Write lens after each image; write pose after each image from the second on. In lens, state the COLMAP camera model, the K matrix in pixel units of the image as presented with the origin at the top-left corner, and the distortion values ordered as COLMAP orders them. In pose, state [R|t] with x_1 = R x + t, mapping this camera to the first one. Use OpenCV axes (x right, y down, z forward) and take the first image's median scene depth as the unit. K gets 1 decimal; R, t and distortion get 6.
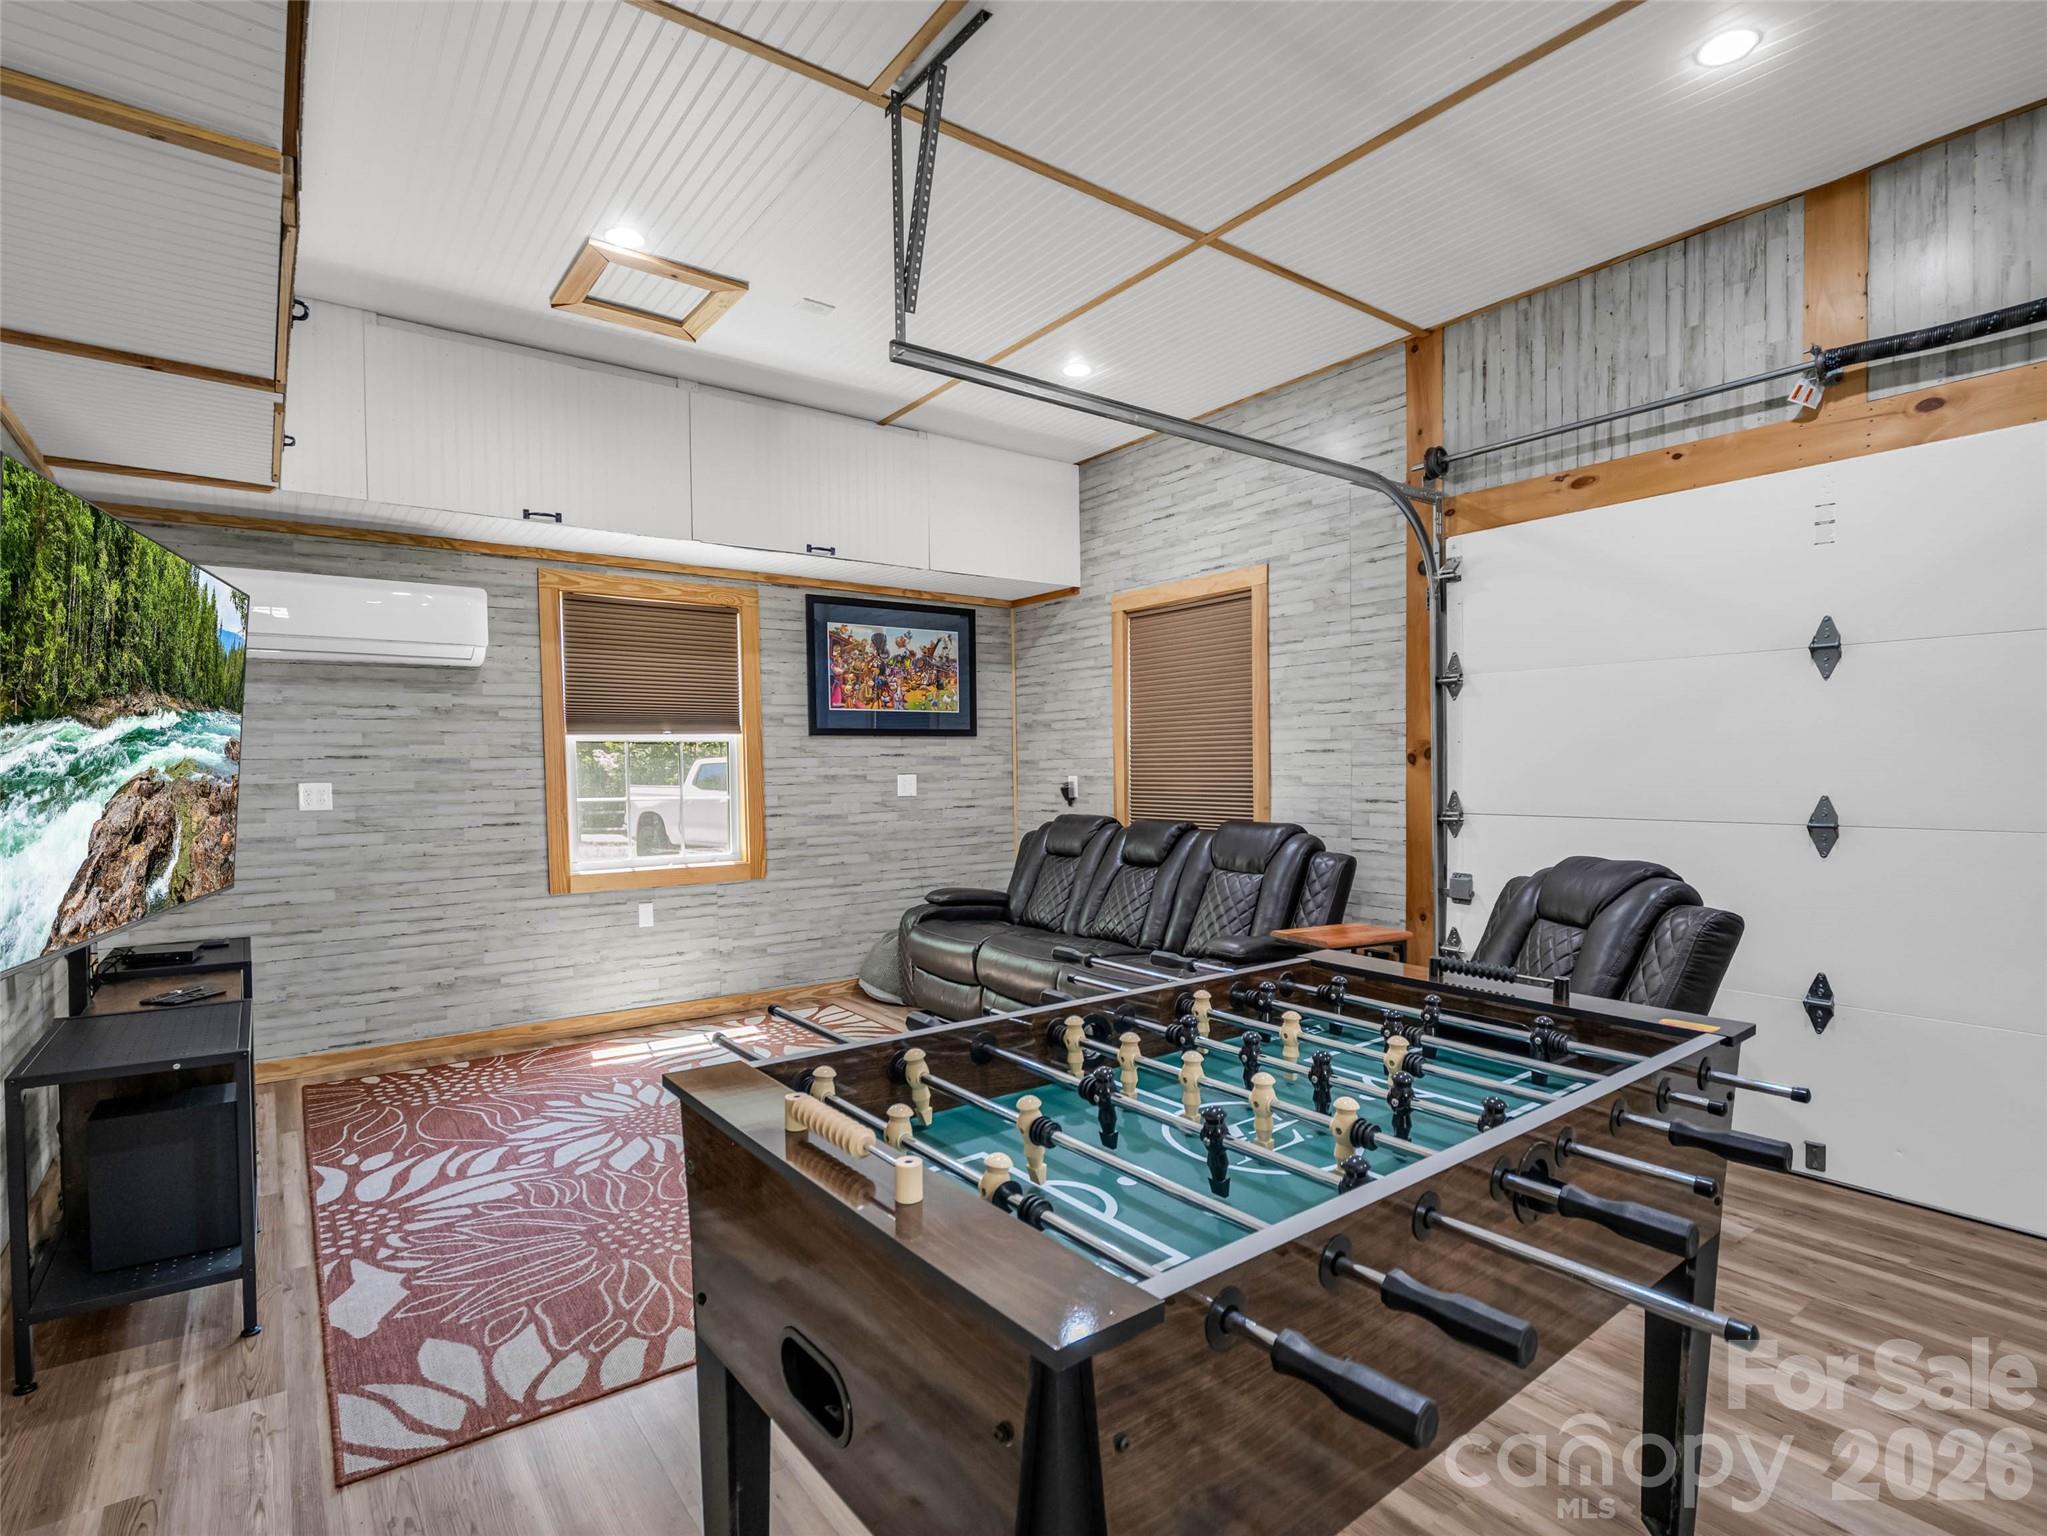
lens RADIAL K [[1016.3, 0, 1023.2], [0, 1016.3, 796.8], [0, 0, 1]] dist [-0.031872, 0.000661]
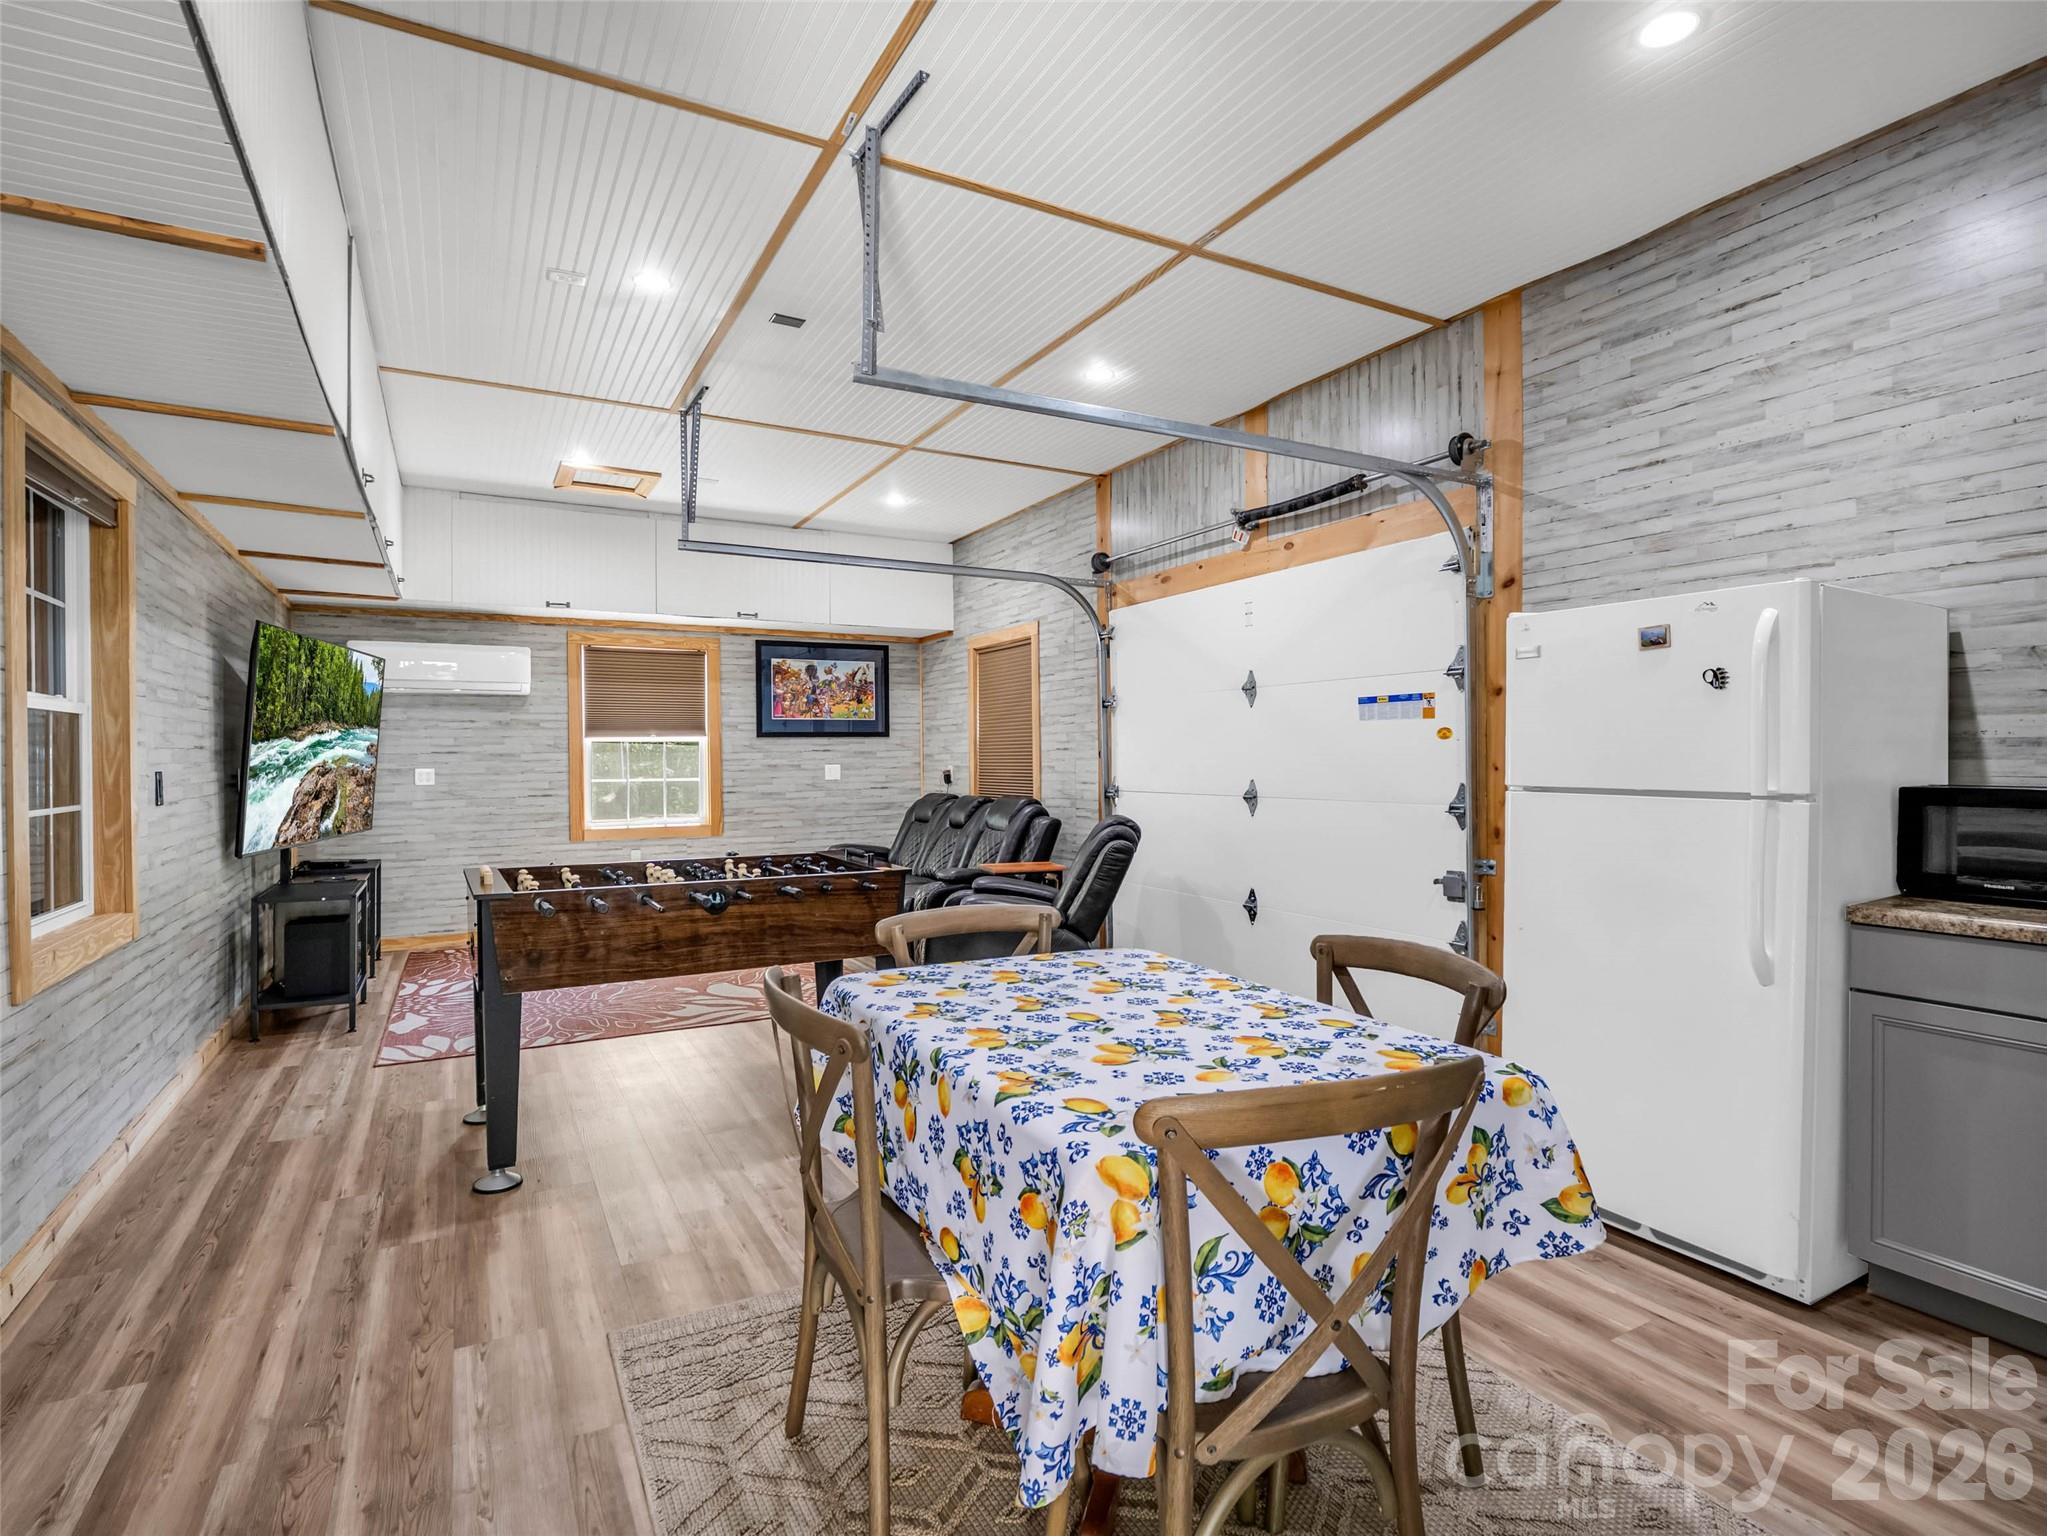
lens RADIAL K [[1009.8, 0, 1066.6], [0, 1009.8, 748.0], [0, 0, 1]] dist [-0.040517, -0.000626]
pose [[0.994881, 0.000985, -0.101046, 0.444791], [-0.004619, 0.999351, -0.035734, 0.004918], [0.100945, 0.036018, 0.994240, -0.452012]]
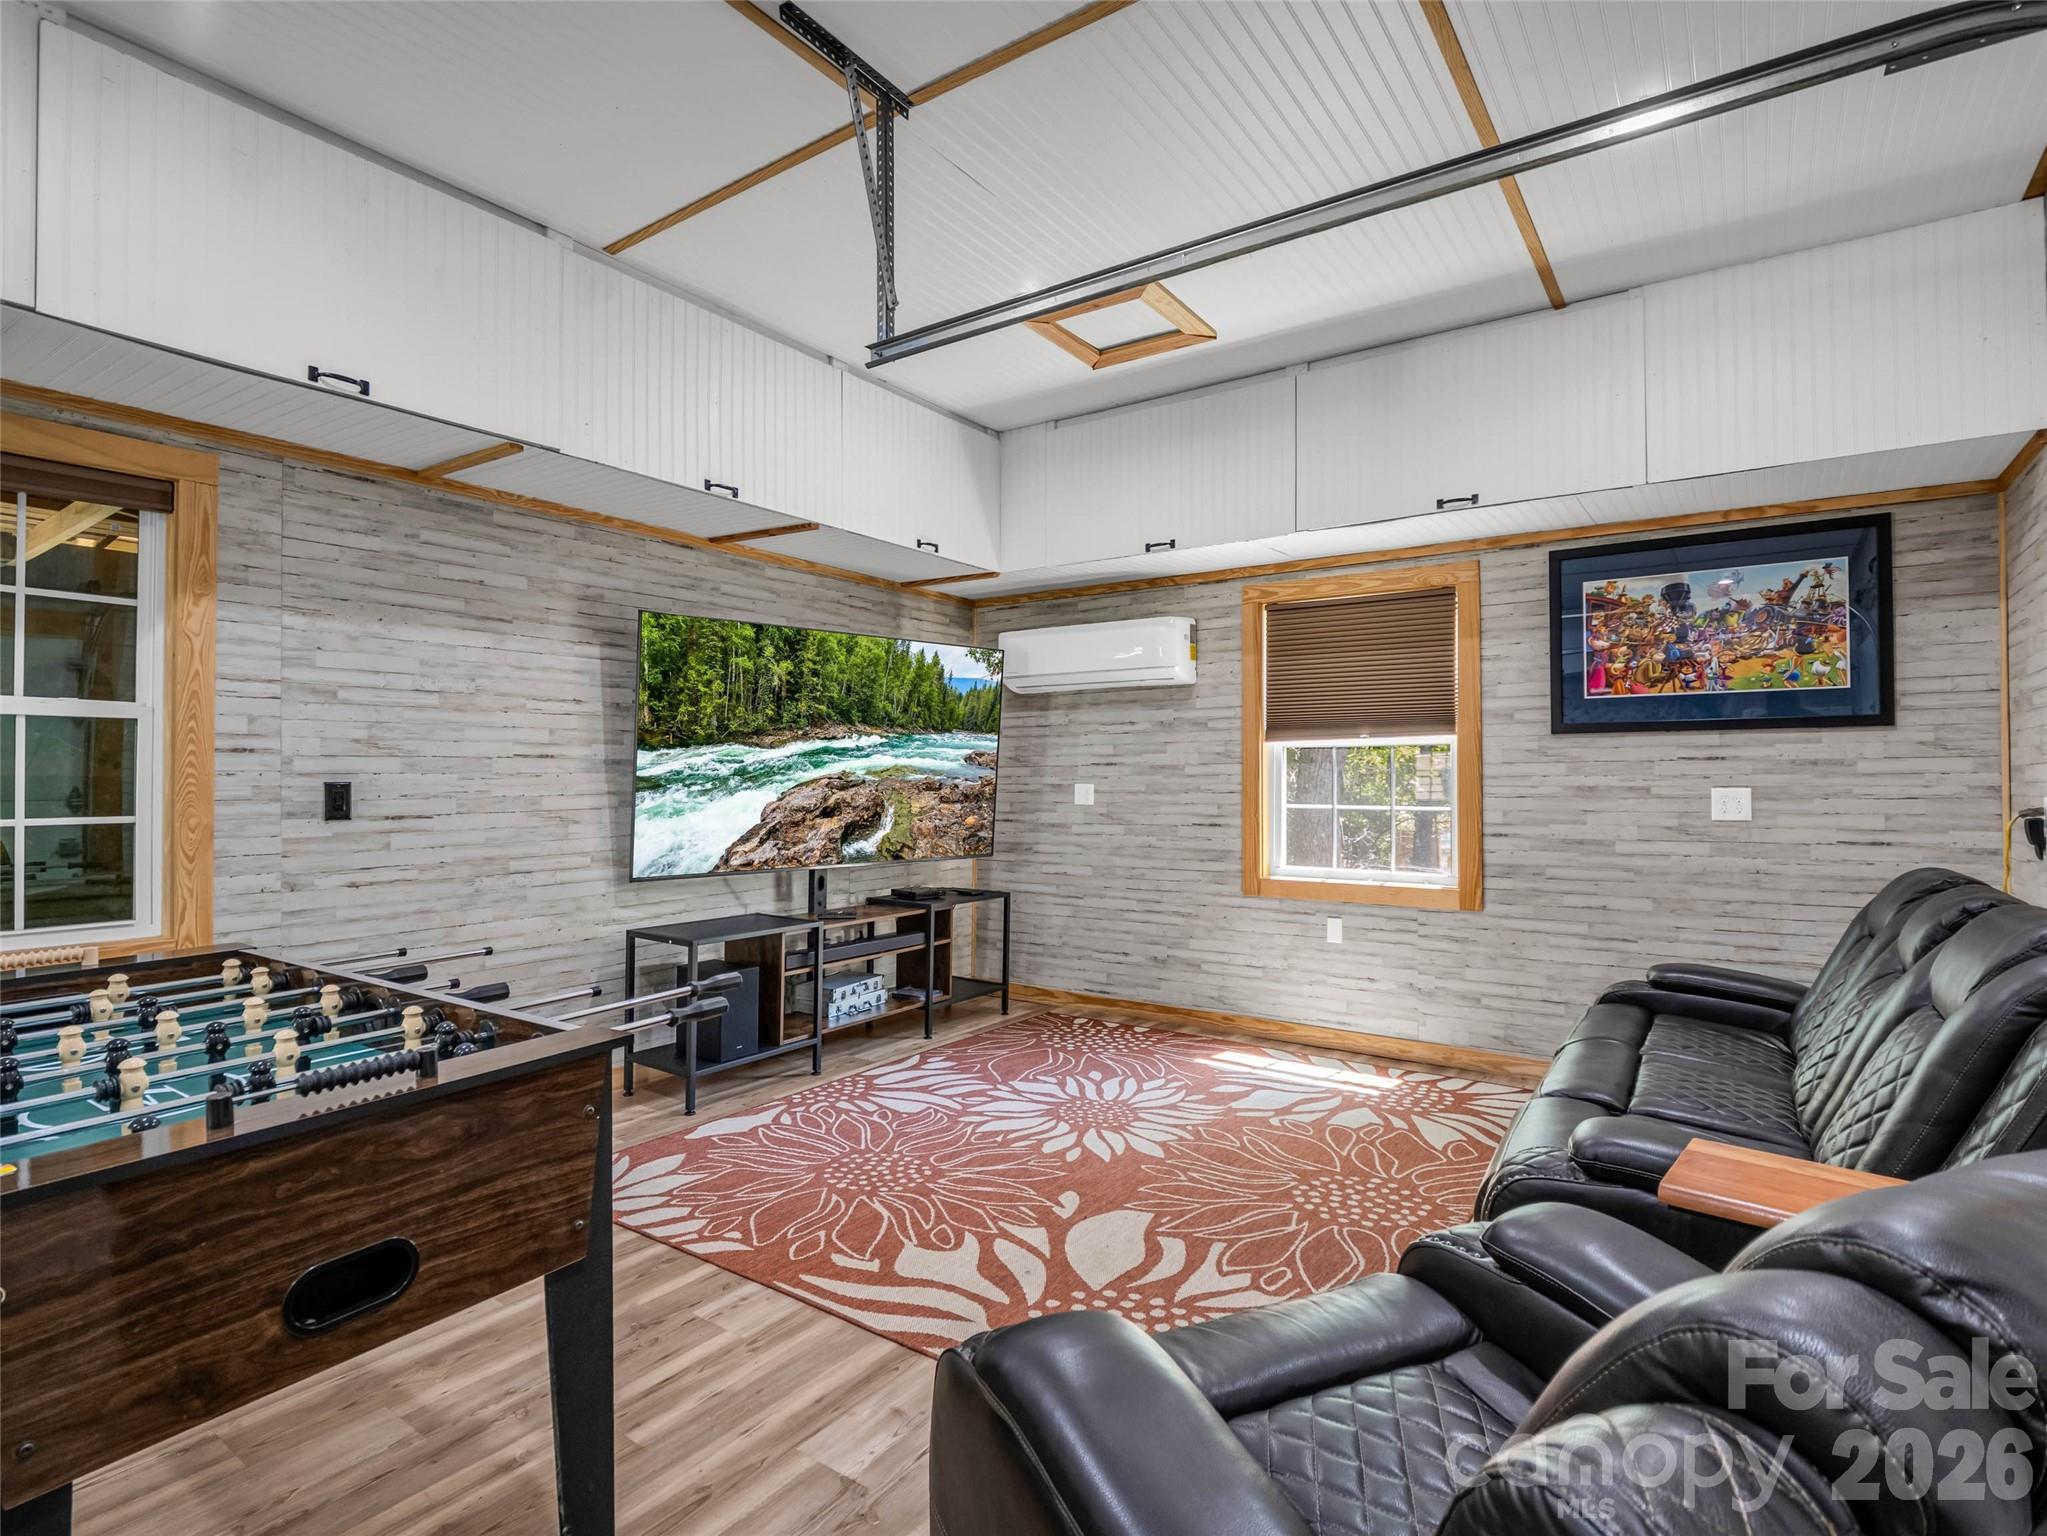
lens RADIAL K [[1012.0, 0, 1014.3], [0, 1012.0, 757.0], [0, 0, 1]] dist [-0.002646, -0.008993]
pose [[0.311828, -0.009458, -0.950091, 0.464403], [-0.032722, 0.999250, -0.020687, -0.016567], [0.949575, 0.037540, 0.311285, 0.448888]]
